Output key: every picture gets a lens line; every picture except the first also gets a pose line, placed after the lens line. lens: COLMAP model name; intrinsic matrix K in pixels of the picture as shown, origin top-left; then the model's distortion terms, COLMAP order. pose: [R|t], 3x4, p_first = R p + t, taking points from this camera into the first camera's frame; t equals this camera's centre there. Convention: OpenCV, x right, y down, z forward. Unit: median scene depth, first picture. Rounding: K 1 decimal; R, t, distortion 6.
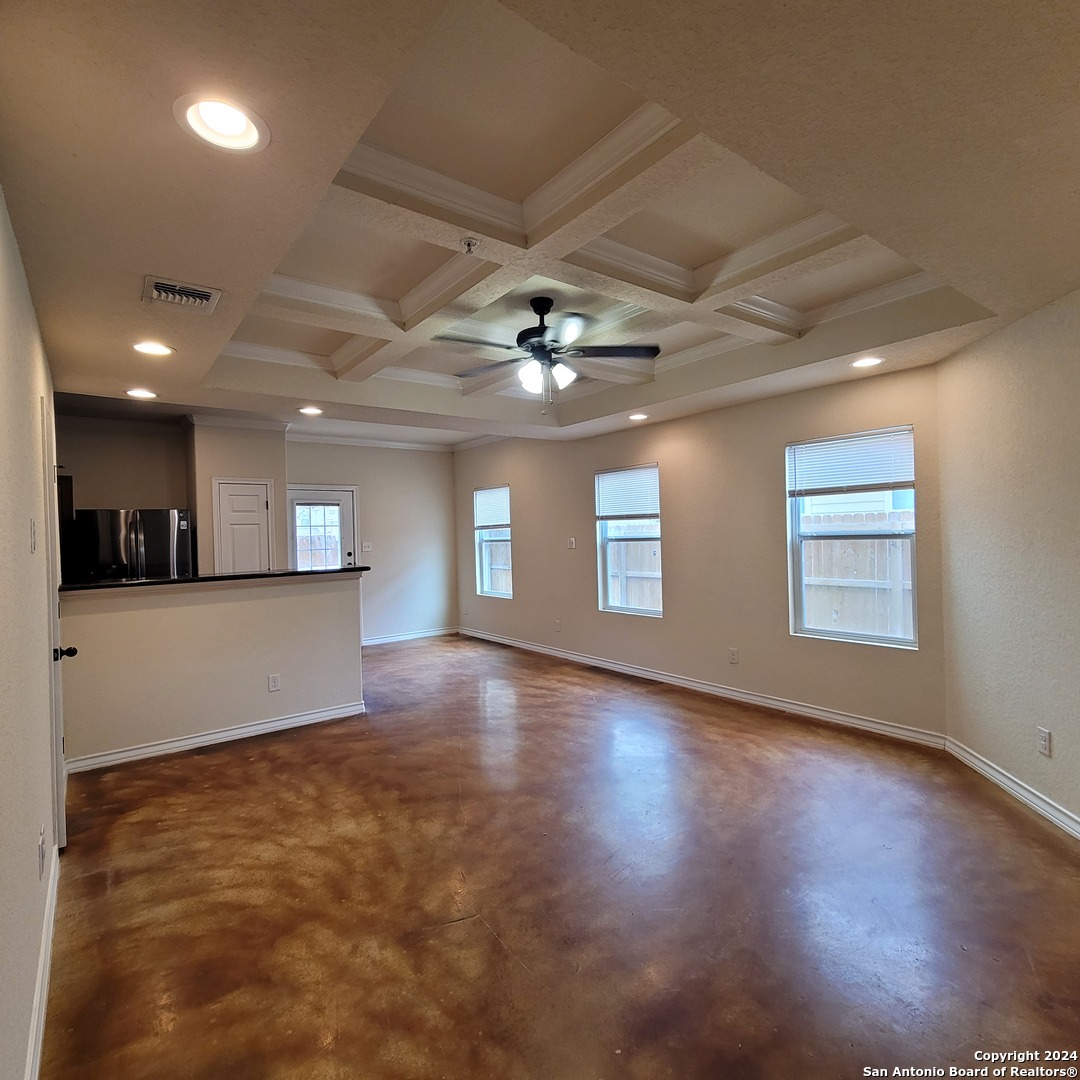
lens RADIAL K [[585.3, 0, 546.3], [0, 585.3, 537.9], [0, 0, 1]] dist [-0.004773, -0.000052]
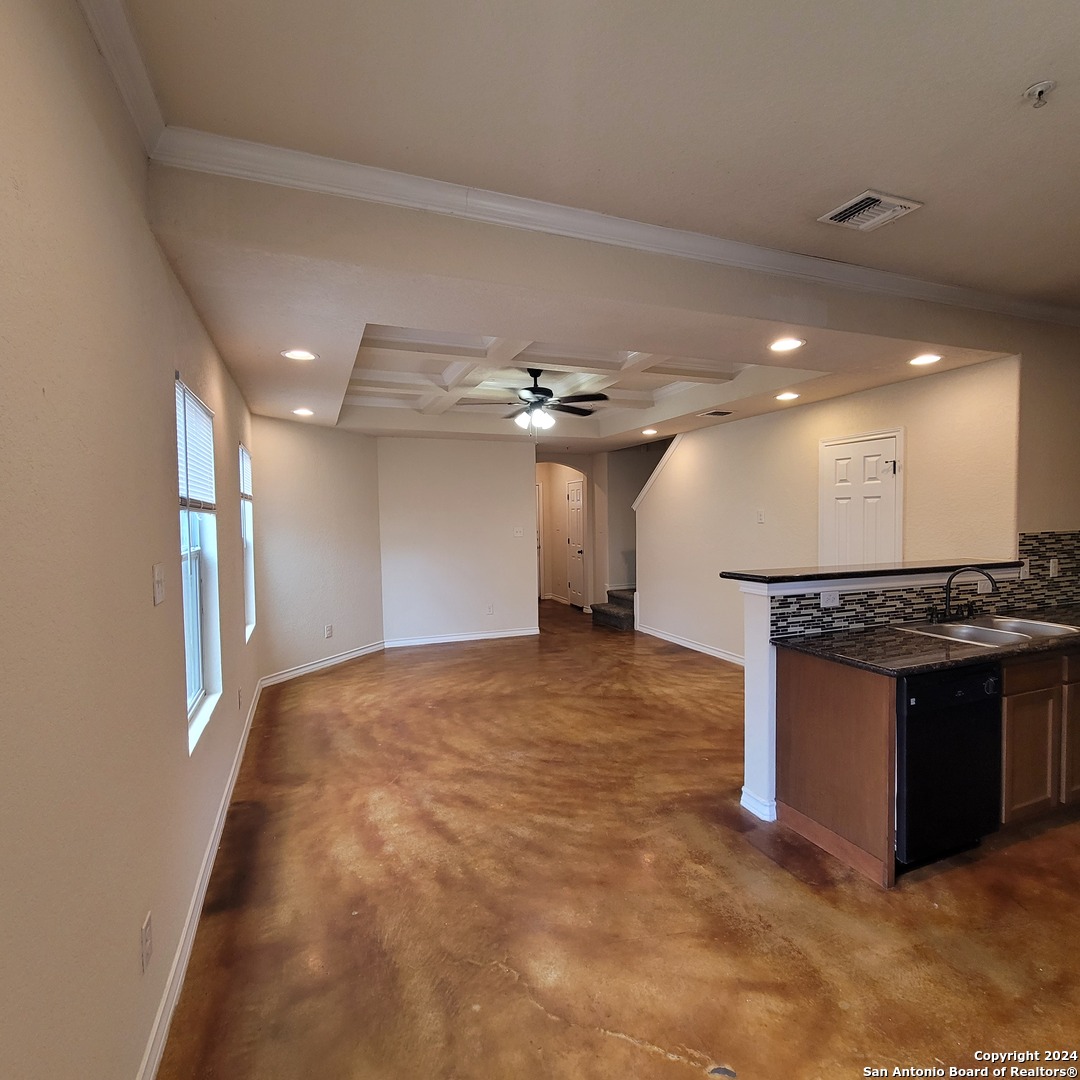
lens RADIAL K [[585.3, 0, 546.3], [0, 585.3, 537.9], [0, 0, 1]] dist [-0.004773, -0.000052]
pose [[-0.961688, 0.029660, 0.272537, -0.405637], [0.041816, 0.998368, 0.038906, -0.030688], [-0.270938, 0.048812, -0.961358, 2.314627]]
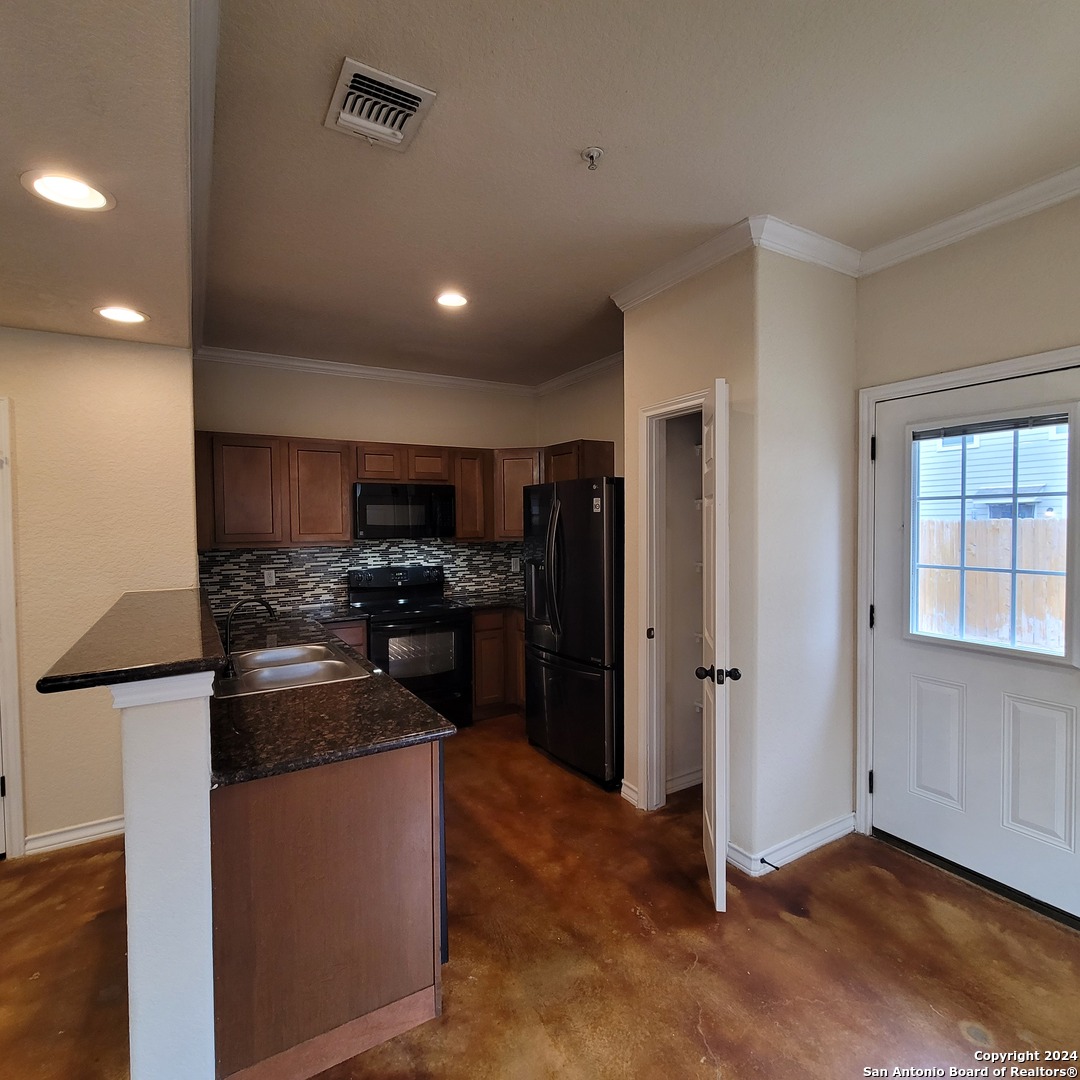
lens RADIAL K [[585.3, 0, 546.3], [0, 585.3, 537.9], [0, 0, 1]] dist [-0.004773, -0.000052]
pose [[-0.116804, 0.058994, -0.991401, -0.103229], [0.009411, 0.998255, 0.058293, -0.040362], [0.993110, -0.002521, -0.117155, 1.734286]]
